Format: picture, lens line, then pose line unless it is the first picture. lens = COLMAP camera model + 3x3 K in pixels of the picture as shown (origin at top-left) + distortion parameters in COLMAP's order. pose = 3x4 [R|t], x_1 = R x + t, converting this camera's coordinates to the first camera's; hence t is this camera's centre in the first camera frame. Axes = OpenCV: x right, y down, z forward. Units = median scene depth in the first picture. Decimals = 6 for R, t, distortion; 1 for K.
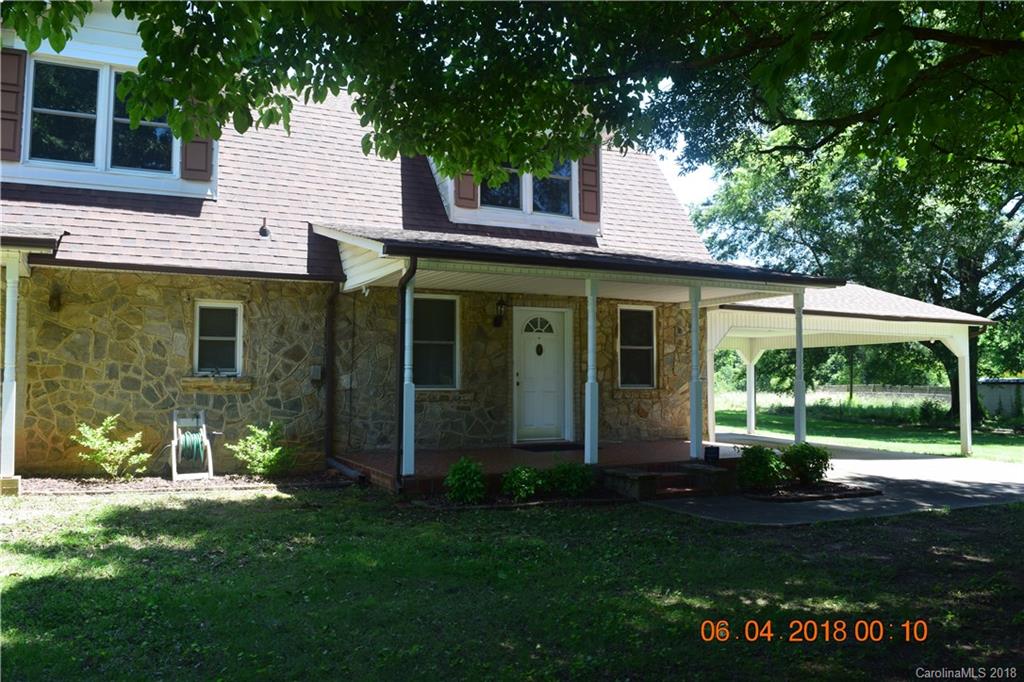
lens RADIAL K [[621.9, 0, 511.6], [0, 621.9, 340.7], [0, 0, 1]] dist [-0.033412, -0.002519]
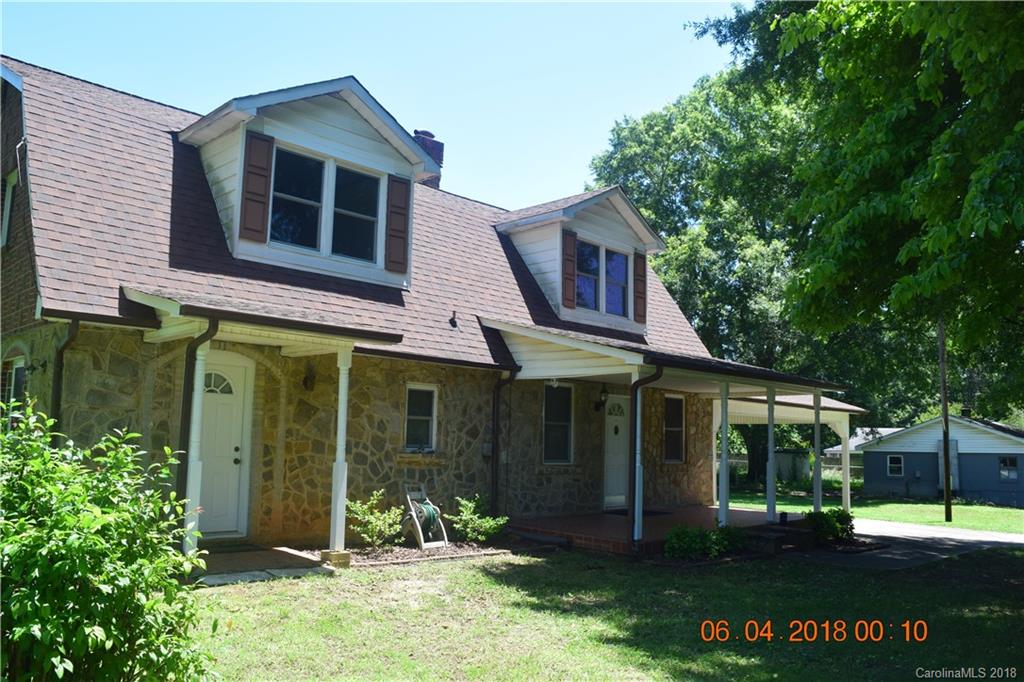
lens RADIAL K [[818.2, 0, 513.2], [0, 818.2, 344.3], [0, 0, 1]] dist [-0.079418, 0.009358]
pose [[0.906268, 0.057943, 0.418714, -0.936737], [-0.025870, 0.996307, -0.081878, -0.019261], [-0.421912, 0.063372, 0.904419, -0.397338]]
